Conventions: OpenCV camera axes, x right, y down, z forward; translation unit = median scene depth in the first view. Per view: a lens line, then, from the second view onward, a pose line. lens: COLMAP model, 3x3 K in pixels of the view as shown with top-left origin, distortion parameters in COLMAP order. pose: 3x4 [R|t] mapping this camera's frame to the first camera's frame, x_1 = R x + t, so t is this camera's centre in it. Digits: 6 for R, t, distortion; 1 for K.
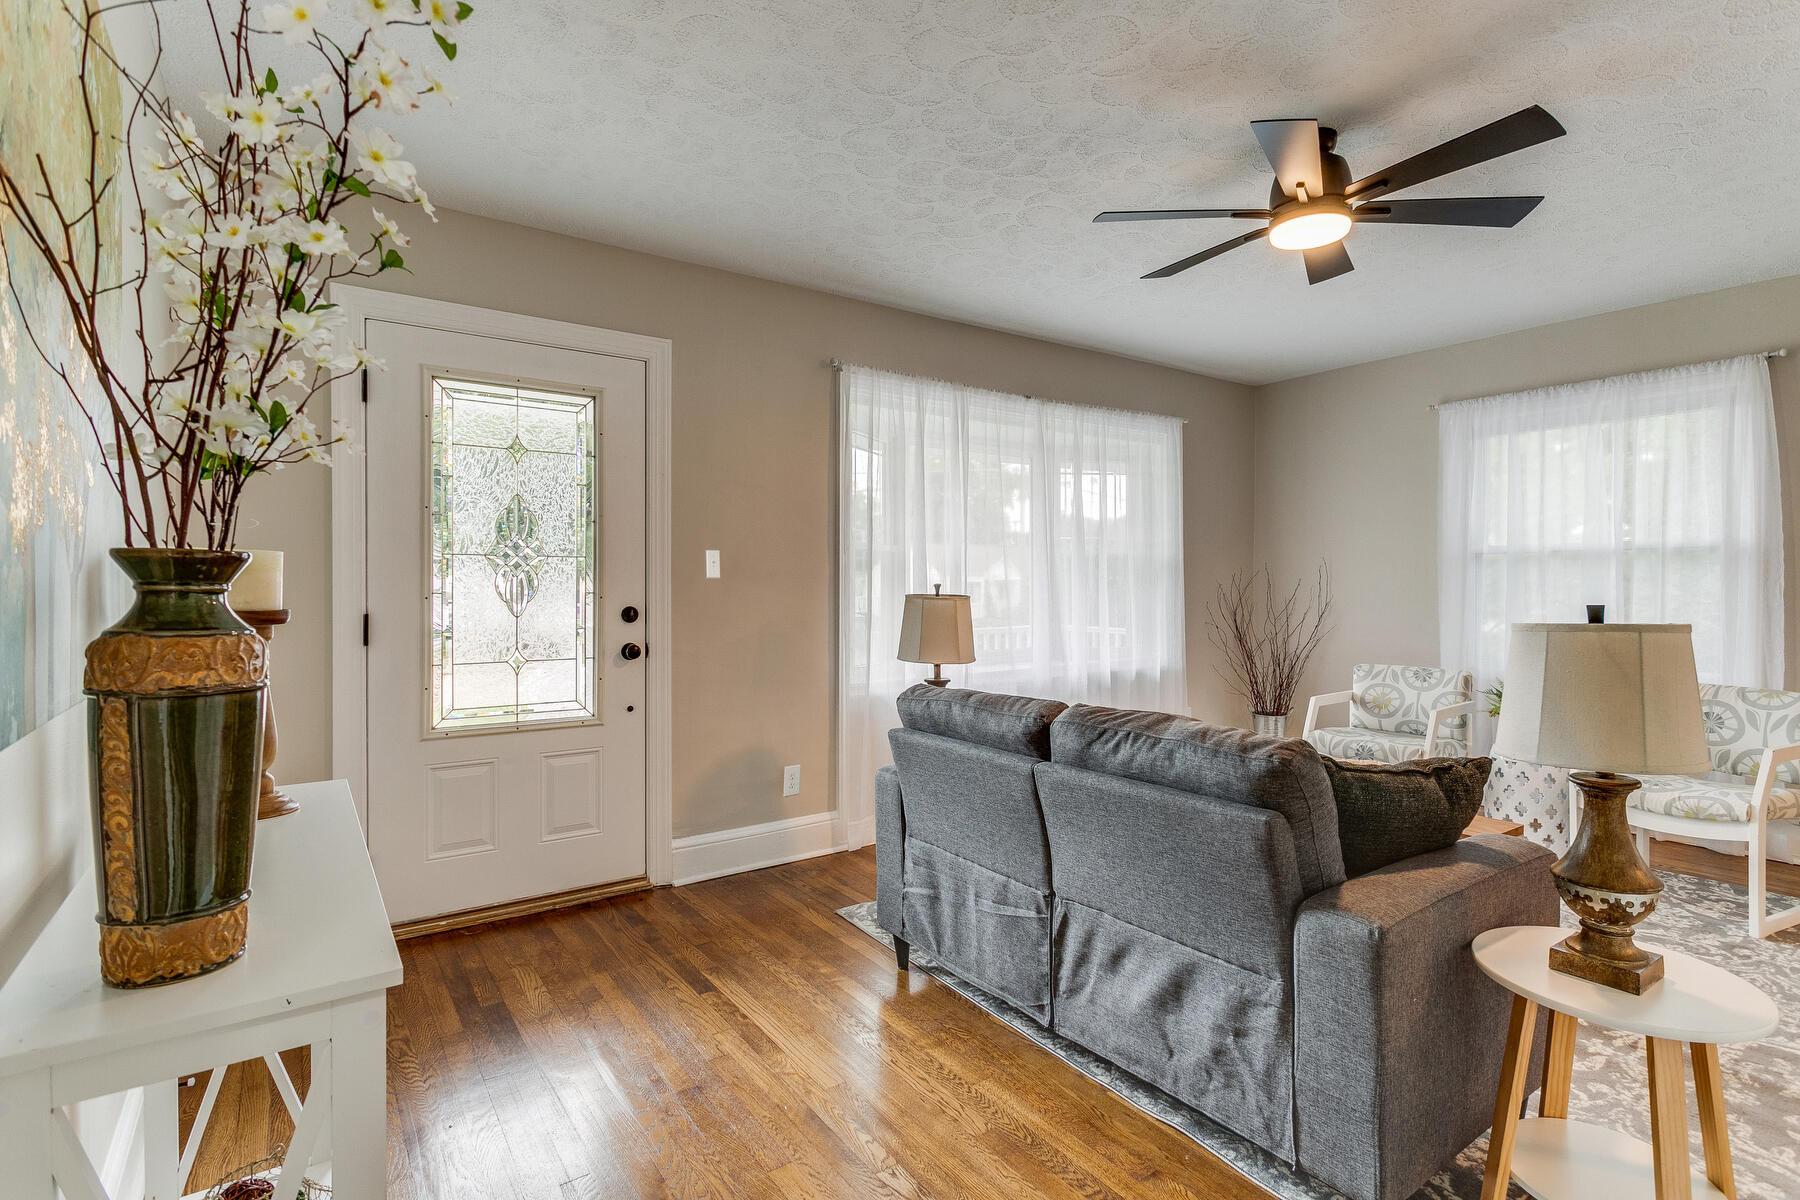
lens RADIAL K [[853.0, 0, 914.6], [0, 853.0, 587.7], [0, 0, 1]] dist [0.003318, 0.000656]
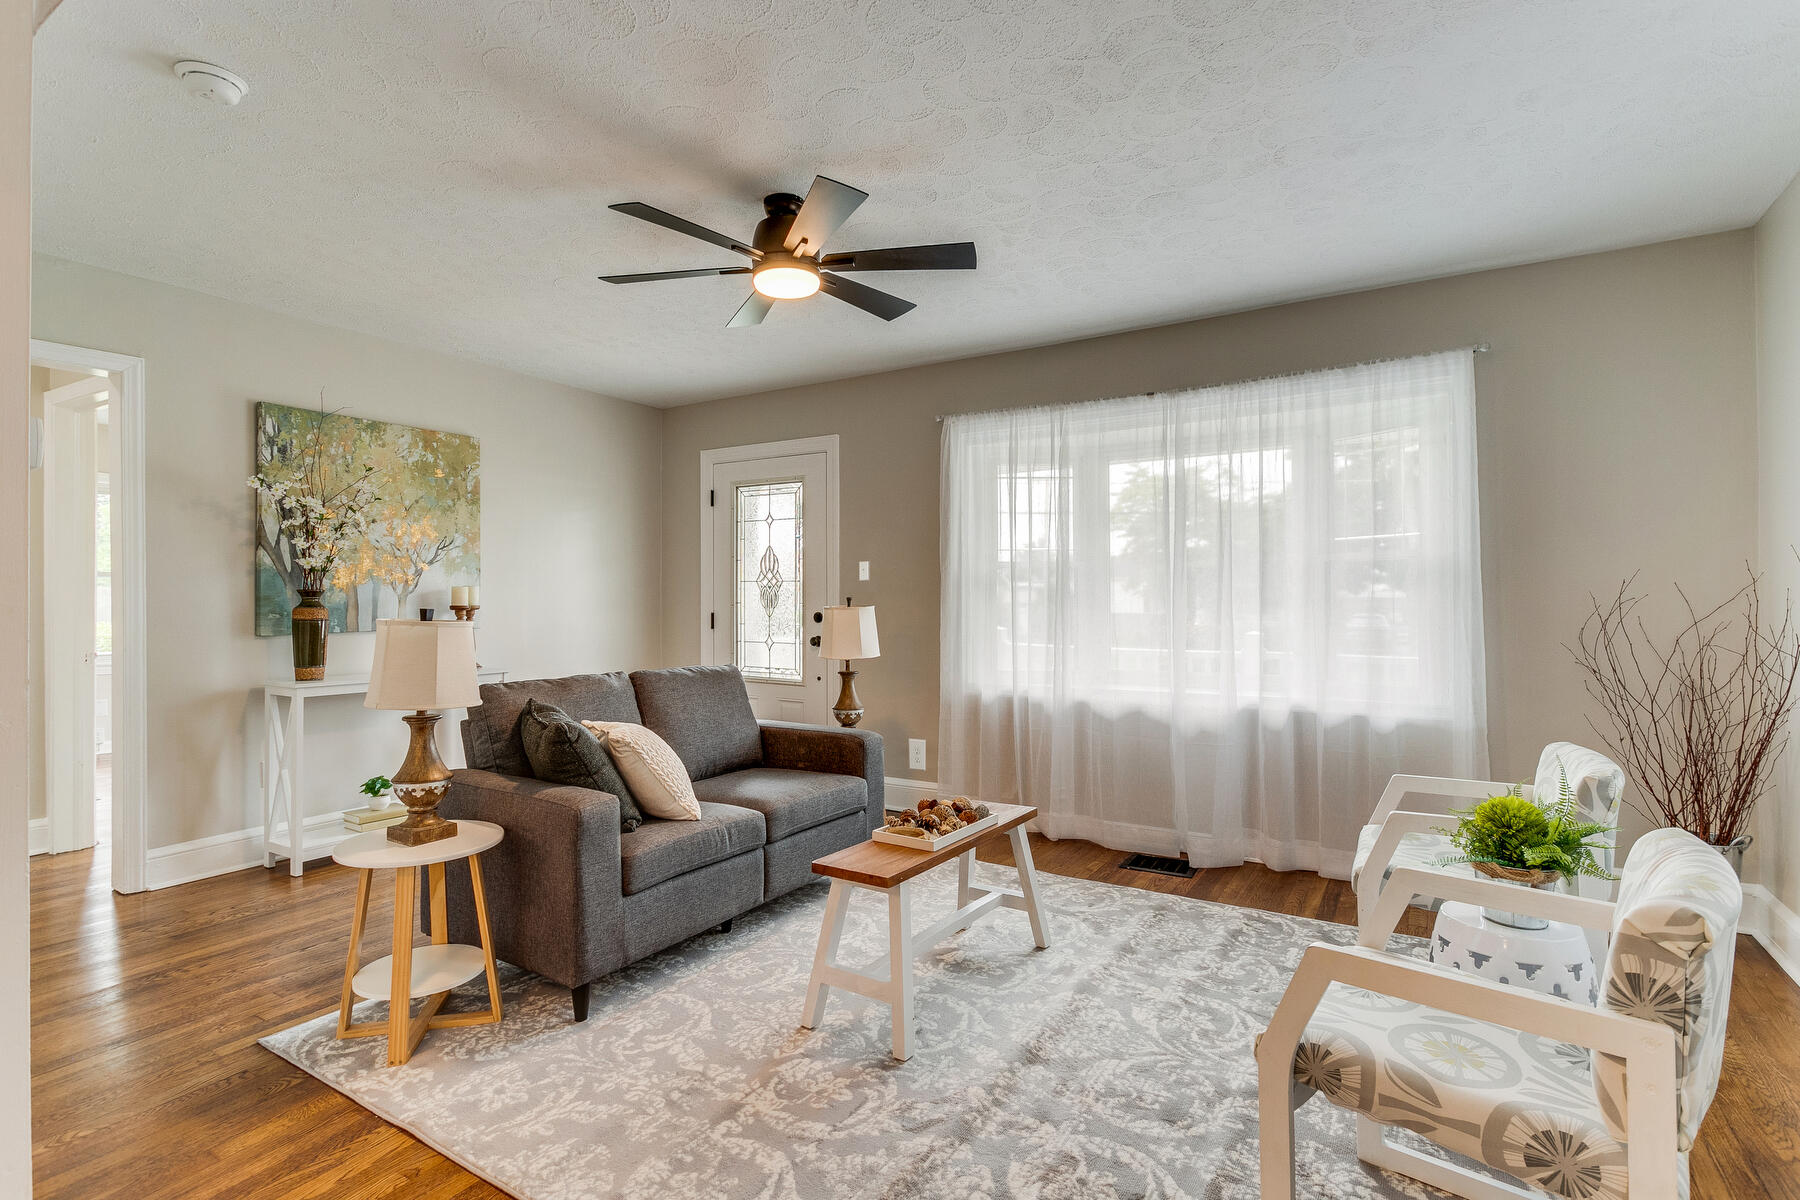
lens RADIAL K [[853.0, 0, 902.8], [0, 853.0, 590.0], [0, 0, 1]] dist [0.003318, 0.000656]
pose [[0.393170, -0.008234, -0.919429, 1.139667], [-0.005918, 0.999917, -0.011485, -0.001541], [0.919447, 0.009957, 0.393088, 0.525327]]
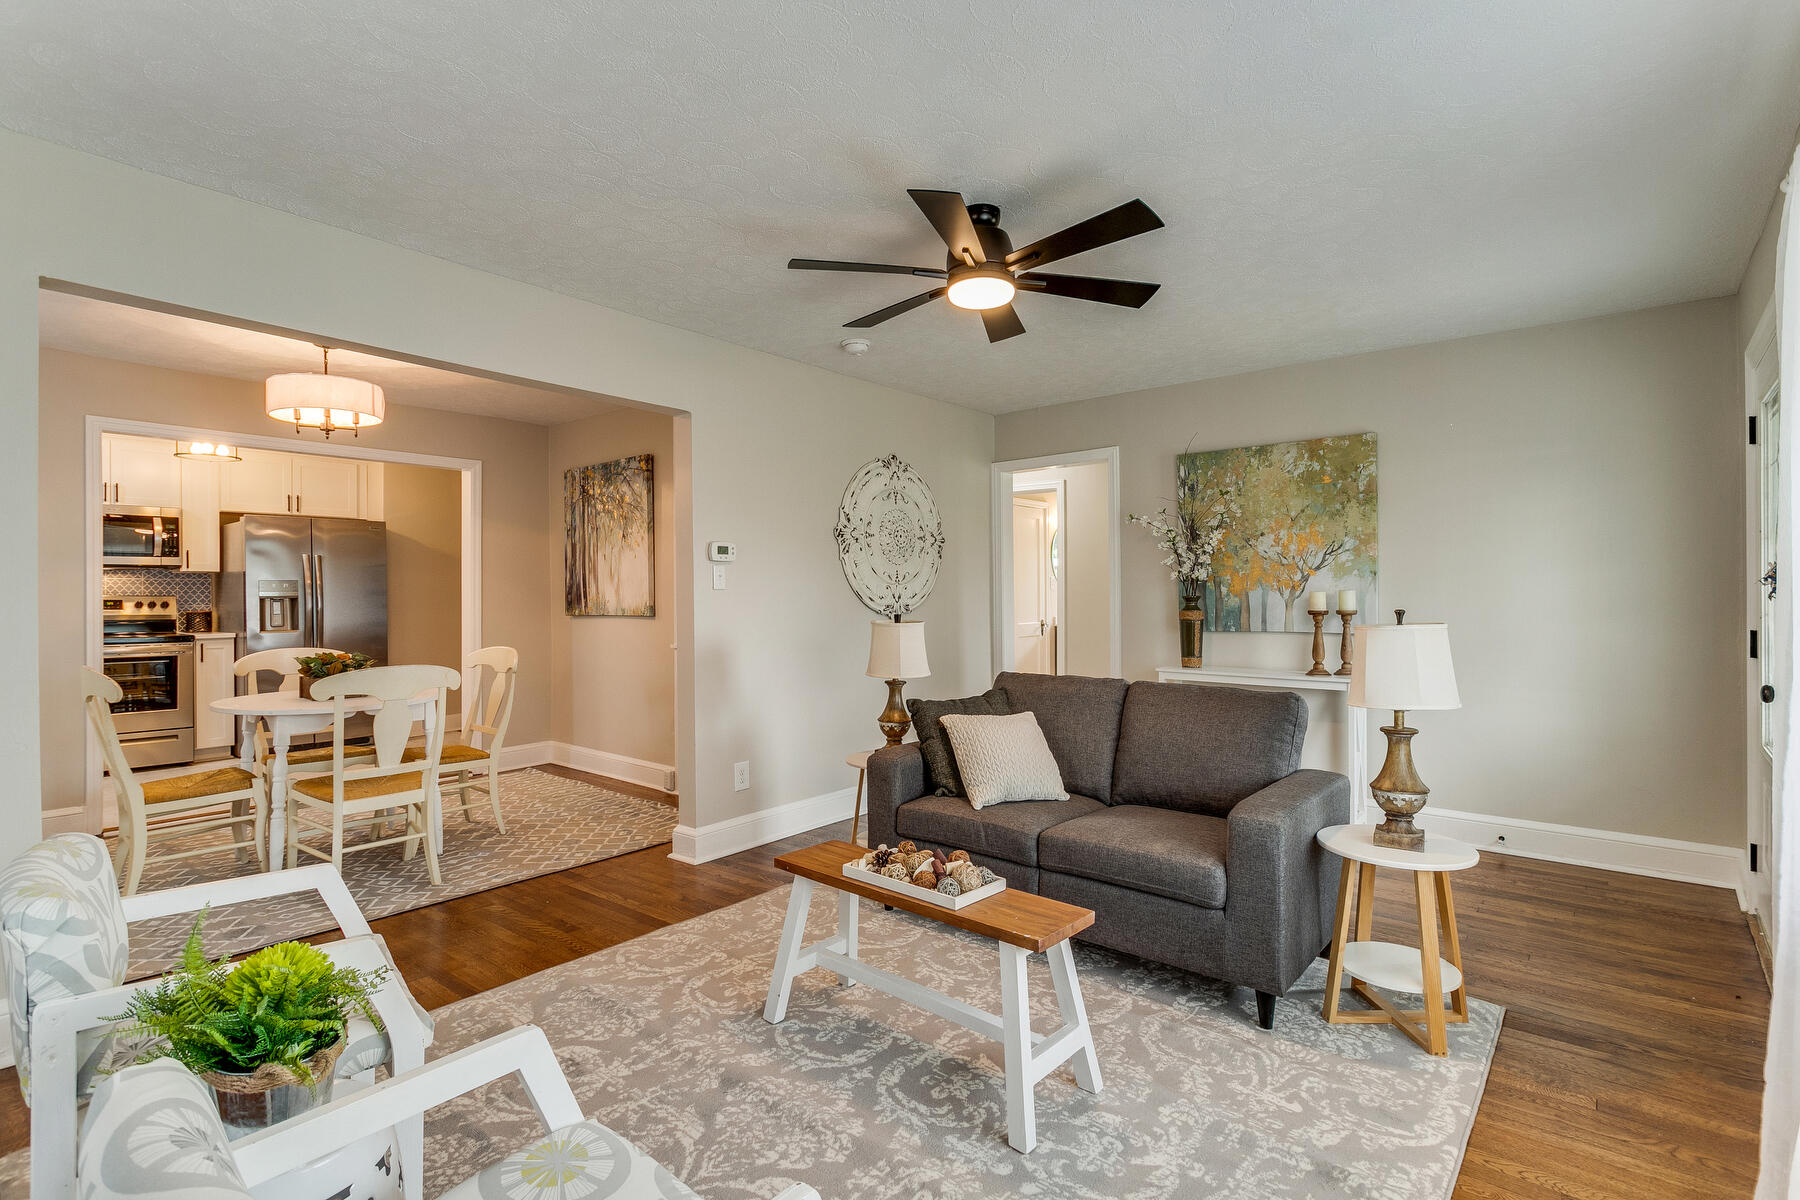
lens RADIAL K [[853.0, 0, 903.8], [0, 853.0, 590.7], [0, 0, 1]] dist [0.003318, 0.000656]
pose [[-0.963254, 0.005444, -0.268537, 0.633885], [0.005426, 0.999985, 0.000808, -0.023657], [0.268538, -0.000679, -0.963269, 1.510150]]
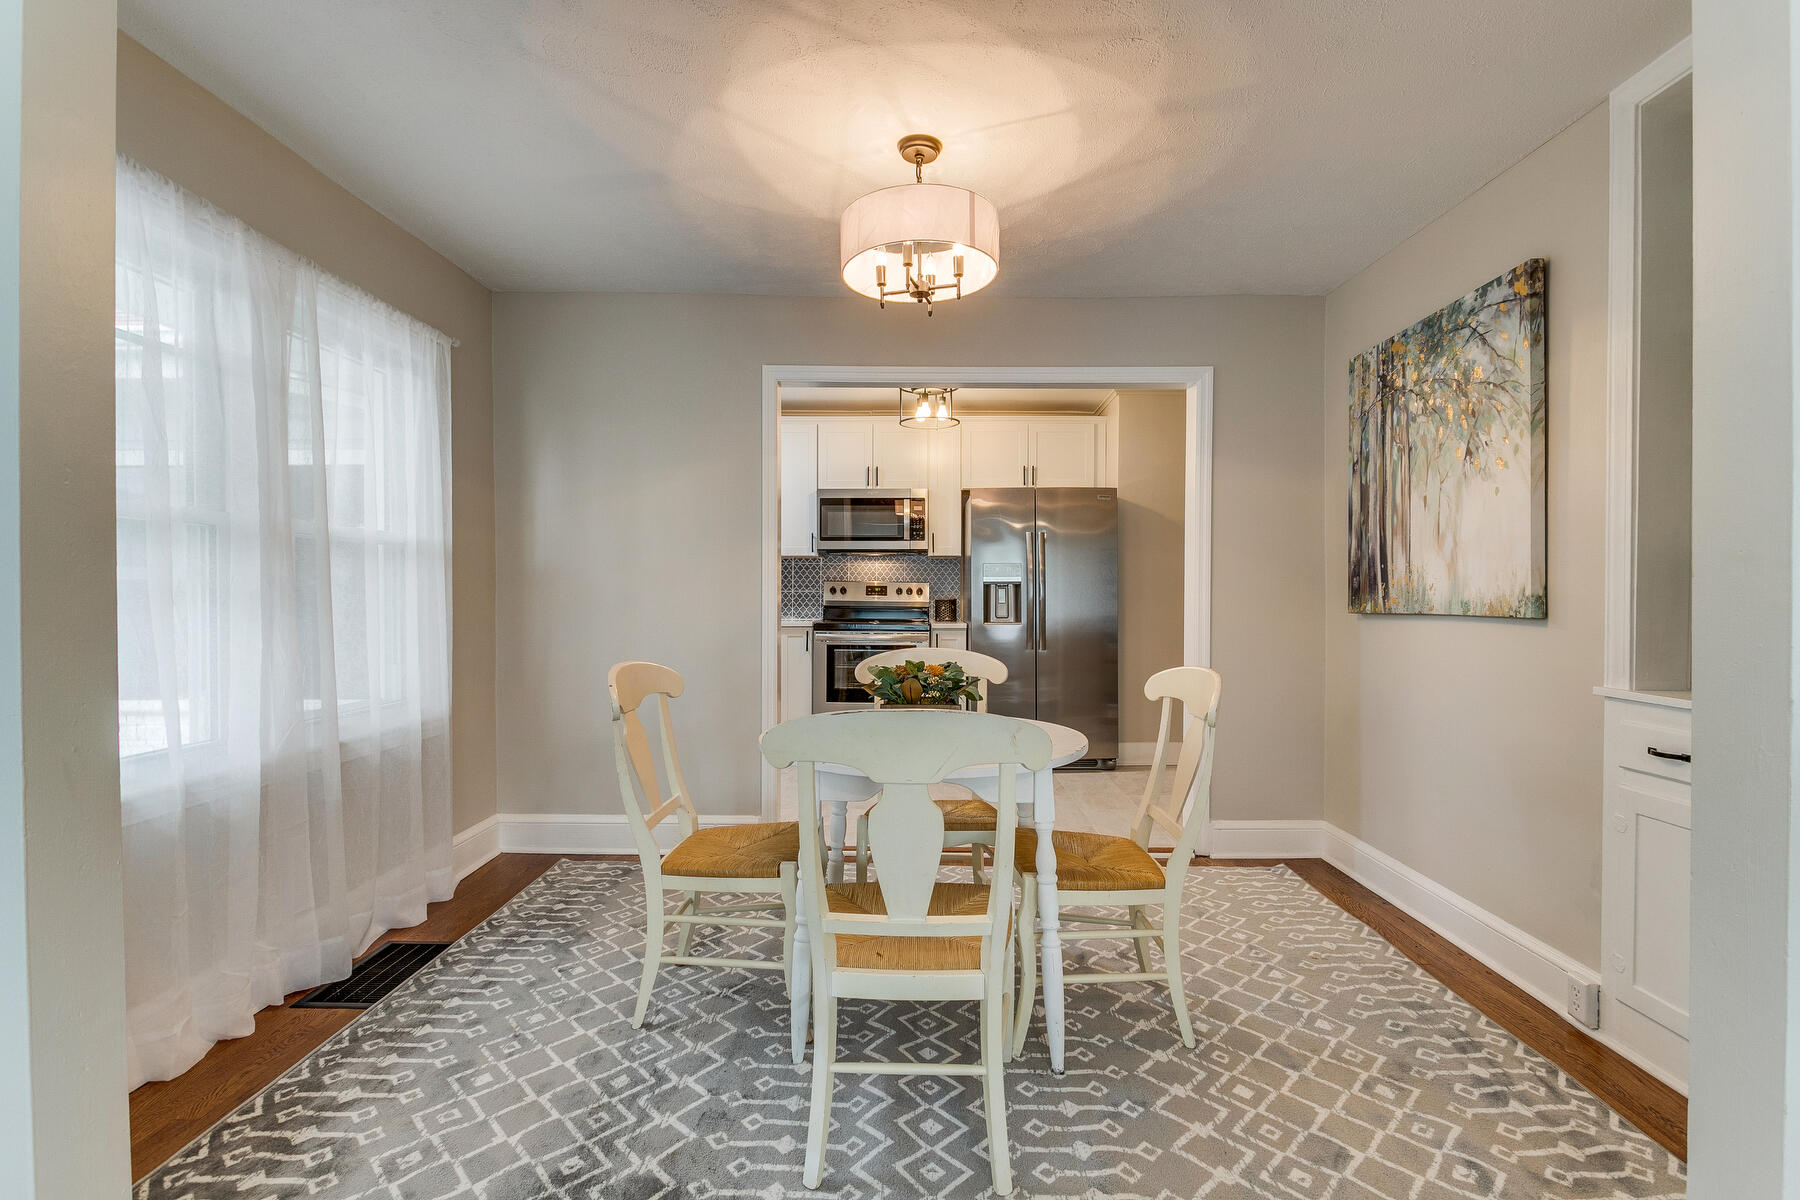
lens RADIAL K [[853.0, 0, 900.5], [0, 853.0, 600.4], [0, 0, 1]] dist [0.003318, 0.000656]
pose [[-0.813644, -0.006498, 0.581327, 0.680907], [-0.000629, 0.999947, 0.010296, 0.001938], [-0.581363, 0.008012, -0.813605, 0.706115]]
